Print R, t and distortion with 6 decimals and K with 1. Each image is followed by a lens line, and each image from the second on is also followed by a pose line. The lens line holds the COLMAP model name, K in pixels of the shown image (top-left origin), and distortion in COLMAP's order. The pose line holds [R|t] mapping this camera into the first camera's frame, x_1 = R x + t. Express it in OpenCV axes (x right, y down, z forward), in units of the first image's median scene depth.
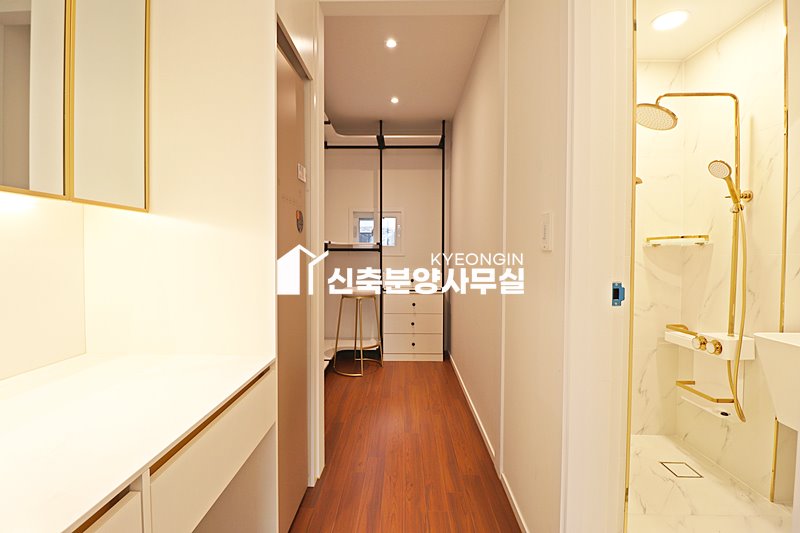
lens RADIAL K [[373.0, 0, 395.3], [0, 373.0, 262.3], [0, 0, 1]] dist [-0.013683, -0.005136]
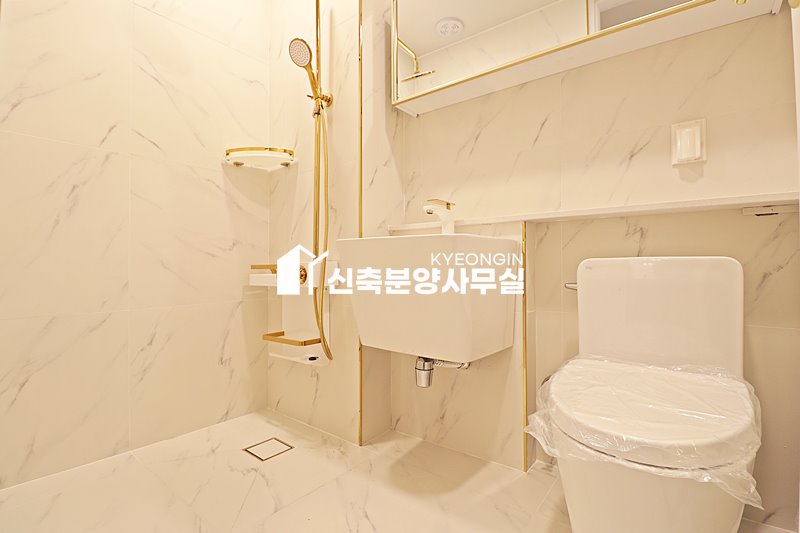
lens RADIAL K [[373.0, 0, 404.9], [0, 373.0, 265.2], [0, 0, 1]] dist [-0.013683, -0.005136]
pose [[0.581453, -0.002865, 0.813575, 0.292964], [0.024743, 0.999594, -0.014163, 0.188709], [-0.813204, 0.028365, 0.581288, 0.294092]]
